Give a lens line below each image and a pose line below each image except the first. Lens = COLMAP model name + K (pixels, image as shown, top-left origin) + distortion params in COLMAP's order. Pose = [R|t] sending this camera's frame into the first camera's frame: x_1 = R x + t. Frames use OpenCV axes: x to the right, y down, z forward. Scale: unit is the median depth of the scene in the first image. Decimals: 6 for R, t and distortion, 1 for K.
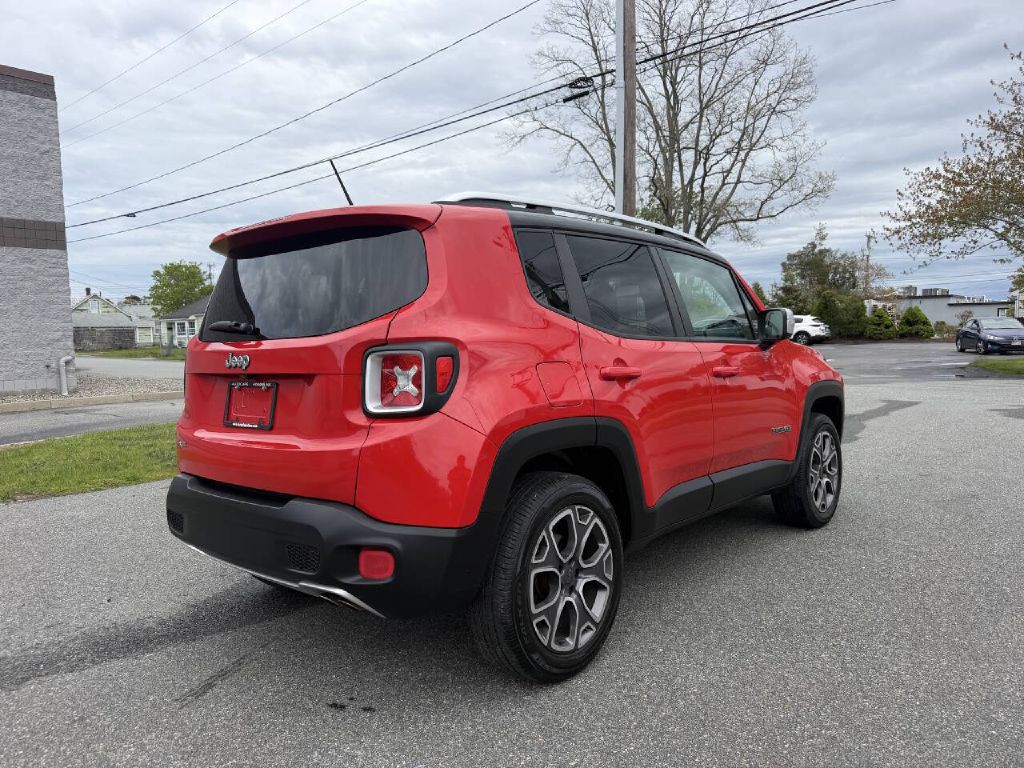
lens RADIAL K [[726.0, 0, 508.6], [0, 726.0, 374.5], [0, 0, 1]] dist [0.014290, -0.014468]
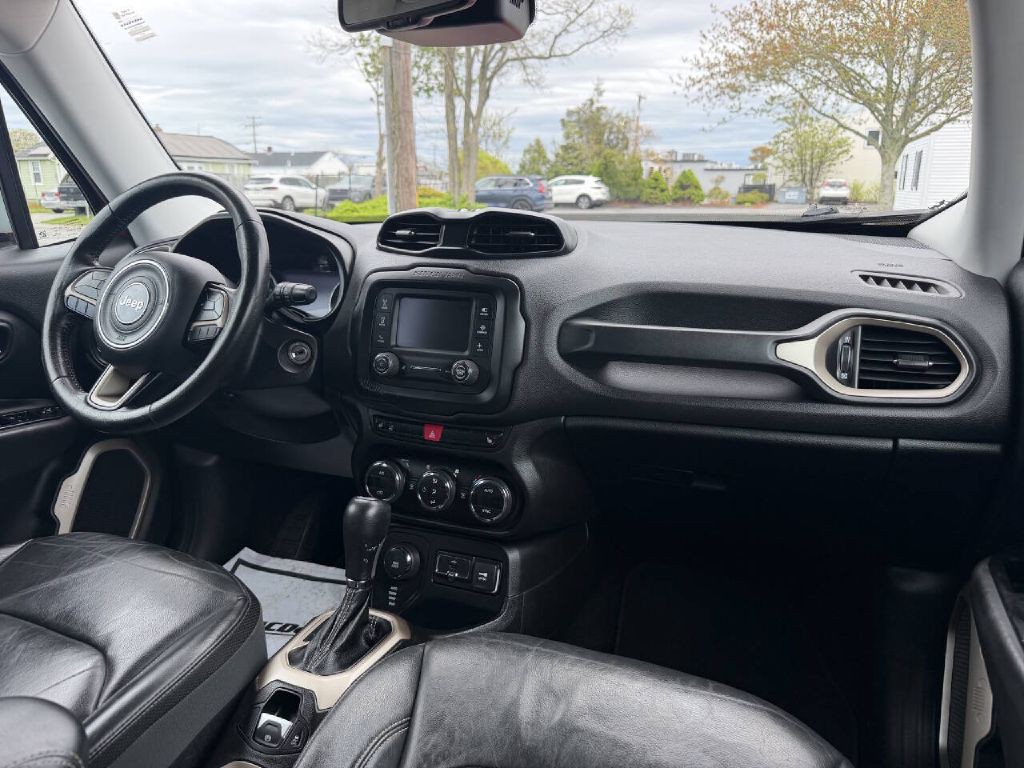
lens RADIAL K [[726.0, 0, 519.5], [0, 726.0, 384.4], [0, 0, 1]] dist [0.014290, -0.014468]
pose [[0.950474, -0.059068, 0.305139, 0.015497], [-0.004001, 0.979368, 0.202043, -0.006028], [-0.310778, -0.193258, 0.930628, 0.089275]]
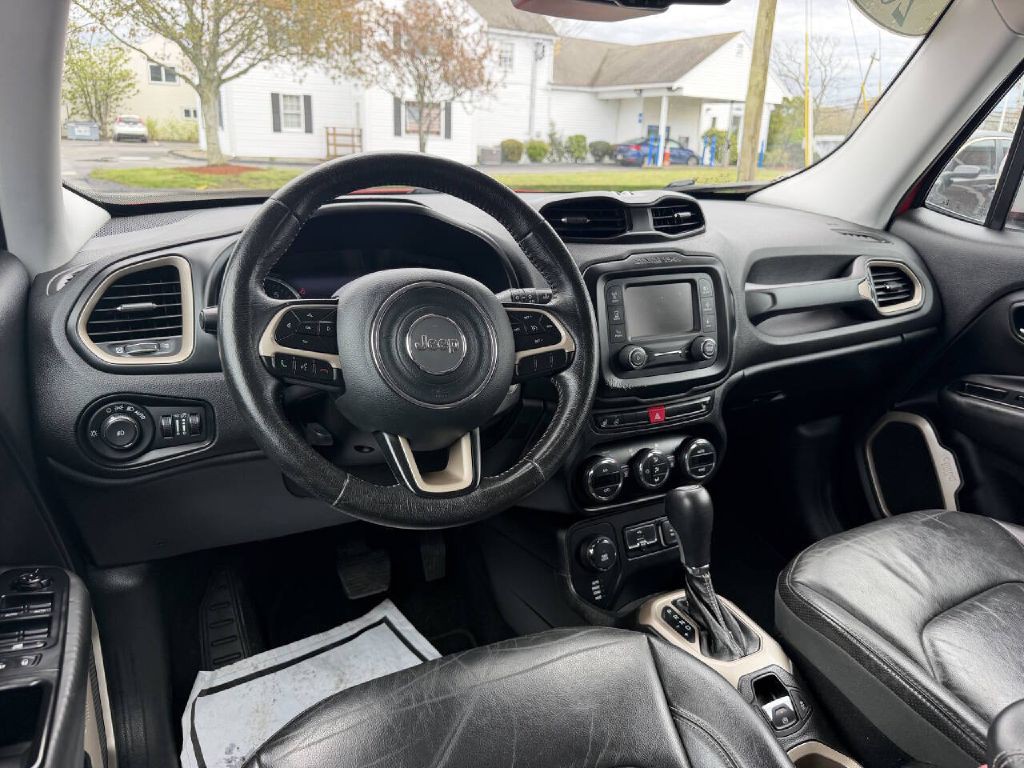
lens RADIAL K [[726.0, 0, 506.1], [0, 726.0, 384.3], [0, 0, 1]] dist [0.014290, -0.014468]
pose [[0.371782, -0.262999, 0.890286, -0.005243], [0.007418, 0.959840, 0.280448, -0.007714], [-0.928290, -0.097662, 0.358803, 0.109638]]
